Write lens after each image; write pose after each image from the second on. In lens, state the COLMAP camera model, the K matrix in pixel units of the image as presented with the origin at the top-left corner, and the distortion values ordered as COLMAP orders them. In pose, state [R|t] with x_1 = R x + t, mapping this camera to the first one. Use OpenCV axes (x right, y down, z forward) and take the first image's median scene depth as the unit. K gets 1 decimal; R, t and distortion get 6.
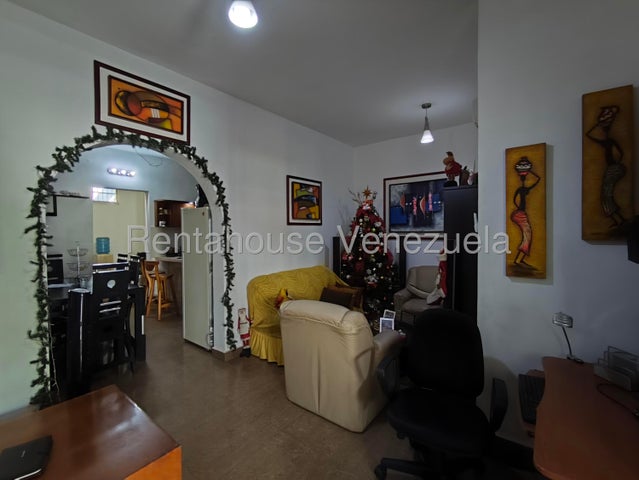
lens RADIAL K [[286.5, 0, 313.3], [0, 286.5, 235.5], [0, 0, 1]] dist [-0.004036, -0.000057]
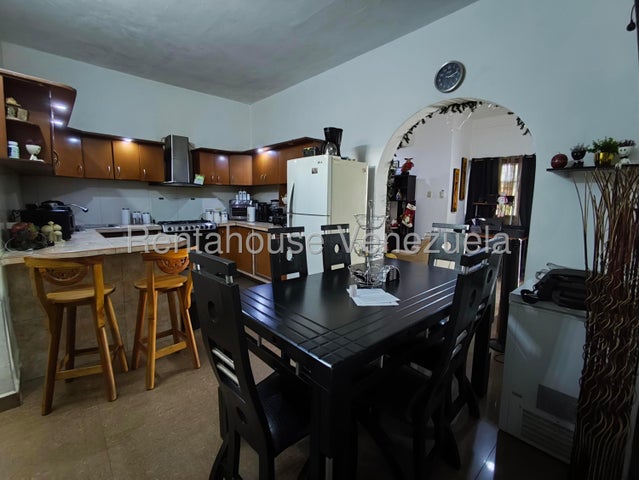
lens RADIAL K [[286.5, 0, 312.6], [0, 286.5, 239.1], [0, 0, 1]] dist [-0.004036, -0.000057]
pose [[0.165353, -0.119454, 0.978974, -1.440541], [-0.003465, 0.992561, 0.121697, 0.033677], [-0.986228, -0.023515, 0.163709, 1.097615]]
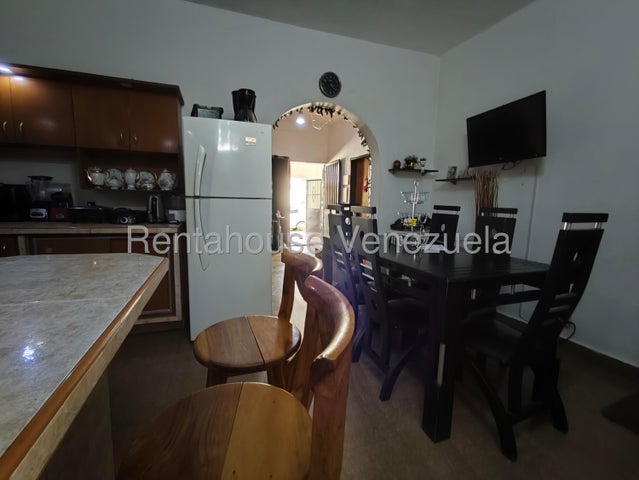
lens RADIAL K [[286.5, 0, 319.5], [0, 286.5, 237.3], [0, 0, 1]] dist [-0.004036, -0.000057]
pose [[-0.845281, -0.073419, 0.529253, -1.062211], [-0.003221, 0.991197, 0.132356, 0.070384], [-0.534312, 0.110173, -0.838077, 1.777431]]
